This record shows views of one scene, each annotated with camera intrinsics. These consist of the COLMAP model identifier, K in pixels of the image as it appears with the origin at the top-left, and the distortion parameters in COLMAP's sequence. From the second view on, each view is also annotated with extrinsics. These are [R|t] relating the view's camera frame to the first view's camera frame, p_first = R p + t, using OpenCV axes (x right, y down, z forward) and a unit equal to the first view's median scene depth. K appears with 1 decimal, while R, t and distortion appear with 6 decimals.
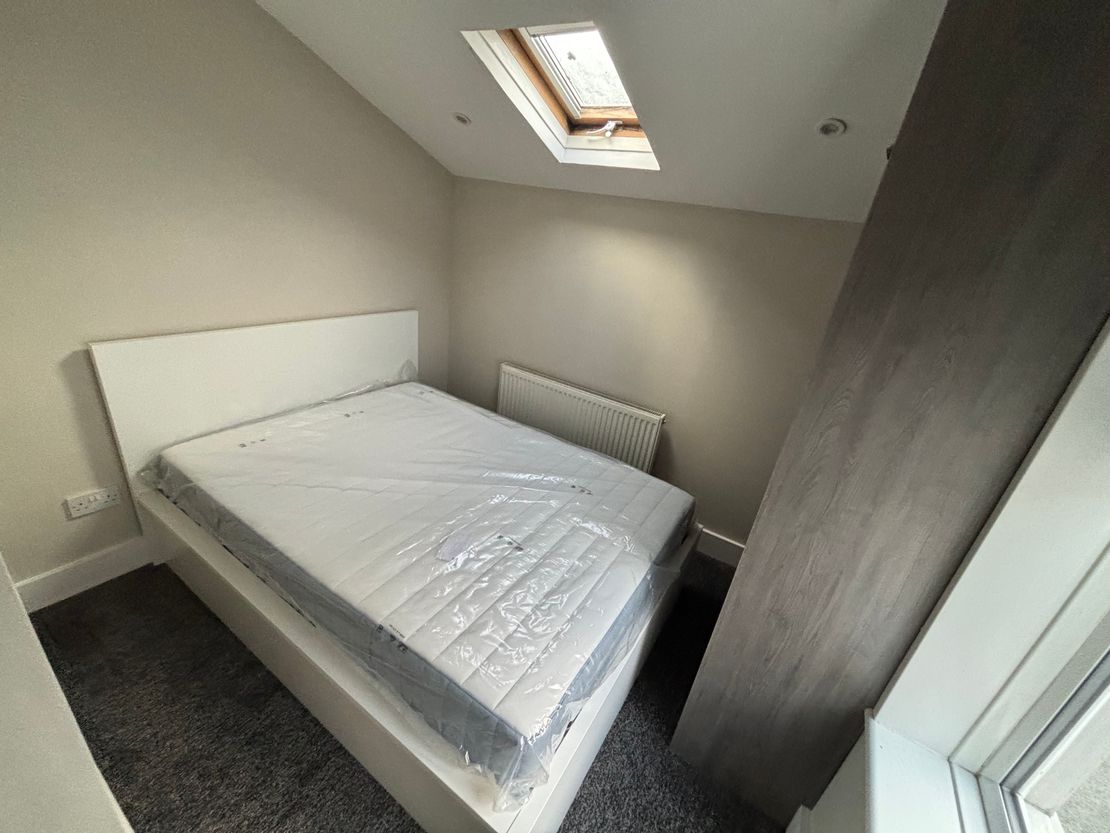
lens RADIAL K [[449.5, 0, 556.3], [0, 449.5, 419.2], [0, 0, 1]] dist [-0.001783, 0.000557]
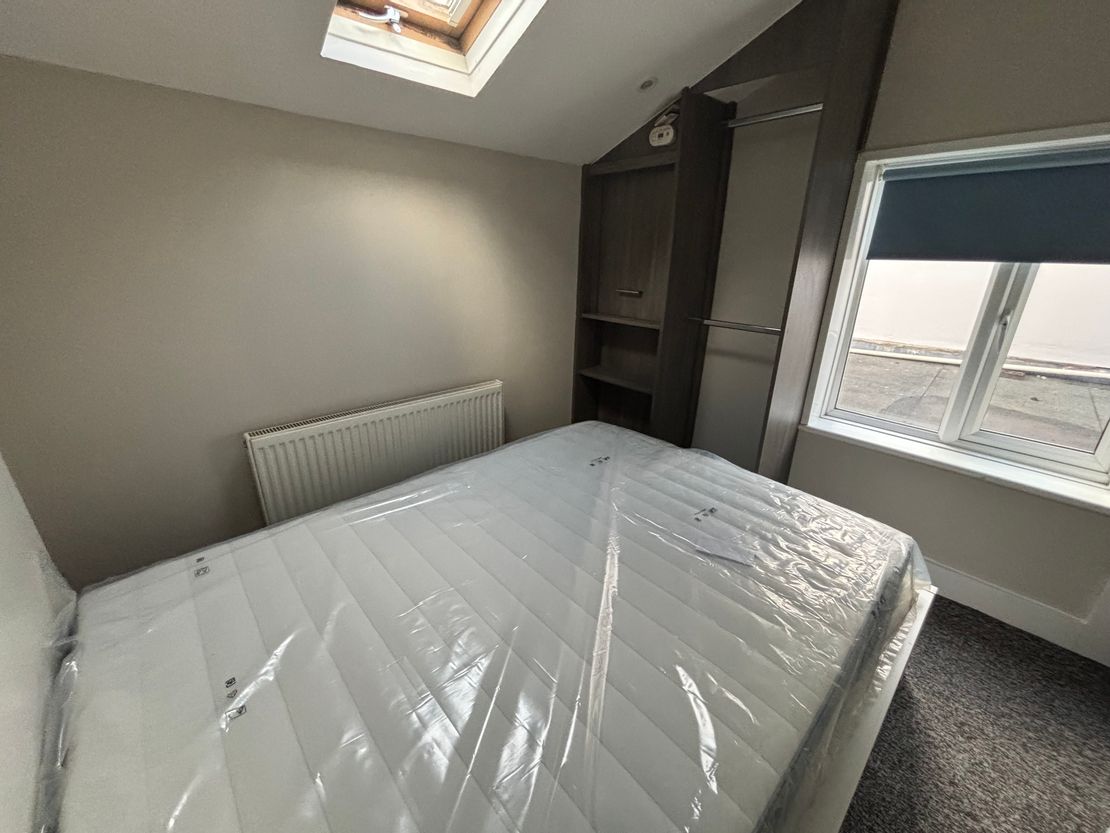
lens RADIAL K [[449.5, 0, 555.2], [0, 449.5, 408.7], [0, 0, 1]] dist [-0.001783, 0.000557]
pose [[0.251807, -0.445195, 0.859299, -0.535366], [0.397104, 0.857250, 0.327767, -0.206730], [-0.882554, 0.258697, 0.392650, 0.524734]]
